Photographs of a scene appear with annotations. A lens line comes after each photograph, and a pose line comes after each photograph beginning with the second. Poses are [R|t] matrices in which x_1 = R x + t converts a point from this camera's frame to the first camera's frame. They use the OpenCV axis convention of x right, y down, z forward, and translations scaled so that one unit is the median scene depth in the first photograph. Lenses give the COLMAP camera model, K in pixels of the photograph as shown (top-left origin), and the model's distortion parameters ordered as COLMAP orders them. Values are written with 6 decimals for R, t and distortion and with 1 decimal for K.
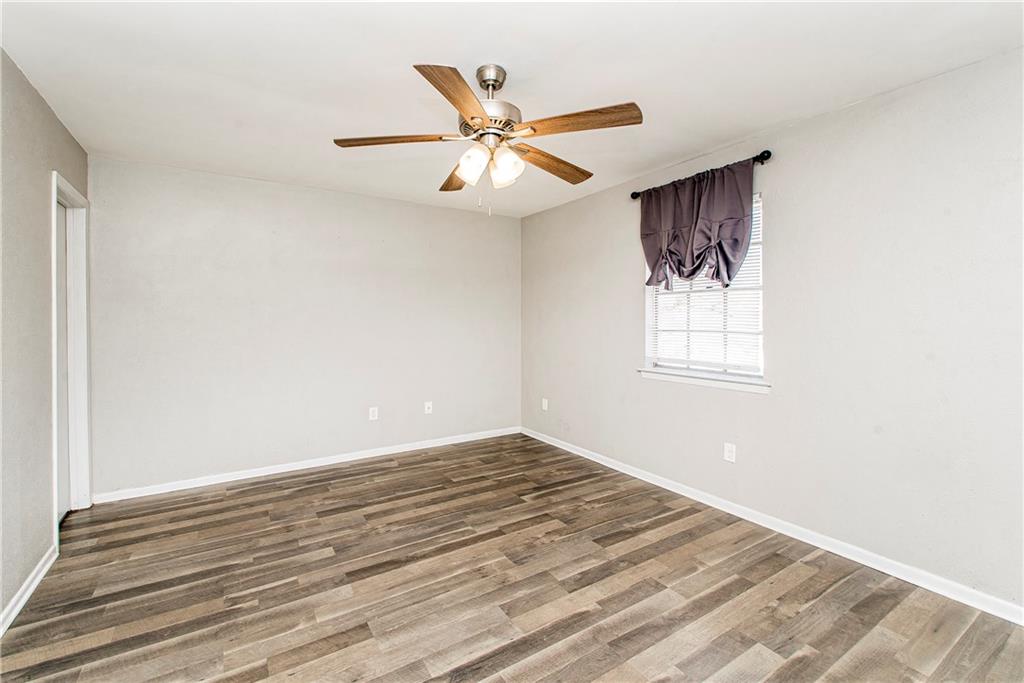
lens RADIAL K [[451.8, 0, 528.9], [0, 451.8, 320.2], [0, 0, 1]] dist [0.005481, -0.001423]
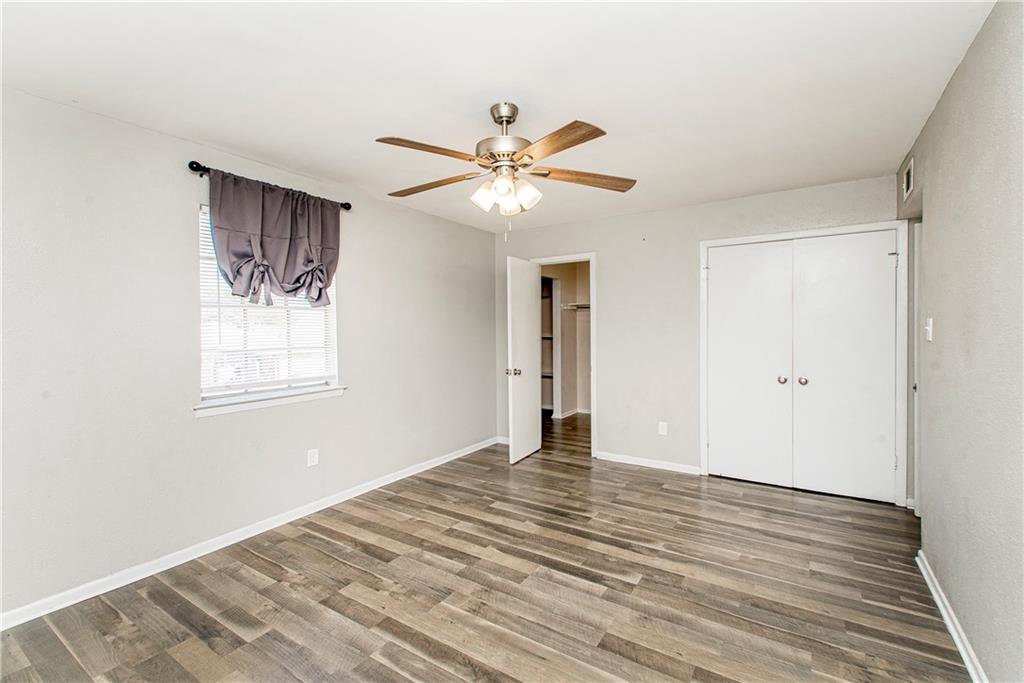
lens RADIAL K [[451.8, 0, 513.8], [0, 451.8, 334.8], [0, 0, 1]] dist [0.005481, -0.001423]
pose [[-0.396304, -0.010715, 0.918057, -0.849727], [0.011515, 0.999795, 0.016639, -0.019641], [-0.918047, 0.017166, -0.396099, 1.110624]]
